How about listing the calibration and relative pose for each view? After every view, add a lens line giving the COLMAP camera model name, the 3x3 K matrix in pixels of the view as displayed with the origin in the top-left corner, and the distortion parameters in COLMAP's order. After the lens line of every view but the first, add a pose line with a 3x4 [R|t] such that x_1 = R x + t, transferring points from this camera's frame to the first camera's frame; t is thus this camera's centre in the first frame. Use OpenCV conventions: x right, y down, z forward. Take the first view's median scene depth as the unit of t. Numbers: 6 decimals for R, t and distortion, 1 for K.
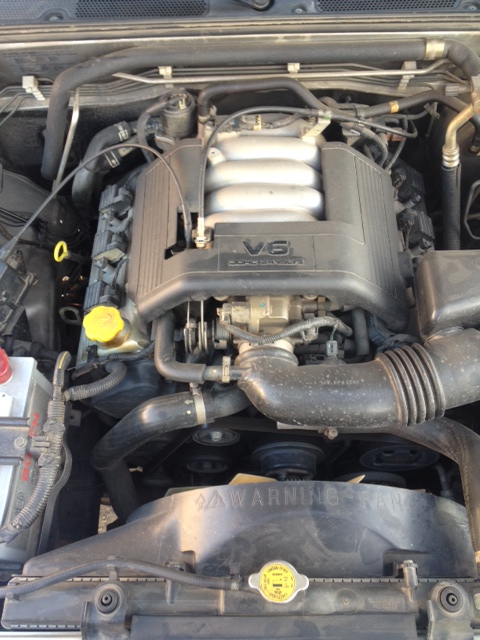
lens RADIAL K [[607.9, 0, 239.2], [0, 607.9, 320.1], [0, 0, 1]] dist [-0.005675, 0.000000]
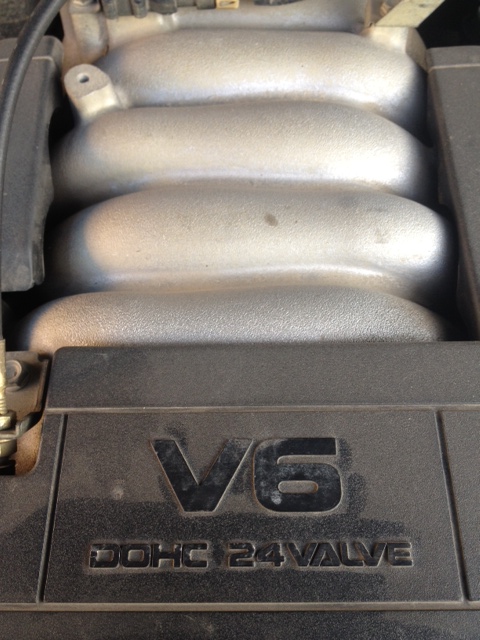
lens RADIAL K [[607.9, 0, 240.9], [0, 607.9, 319.9], [0, 0, 1]] dist [-0.005675, 0.000000]
pose [[0.999994, 0.000224, 0.003325, 0.039352], [-0.000476, 0.997125, 0.075773, -0.194707], [-0.003298, -0.075774, 0.997120, 0.751967]]
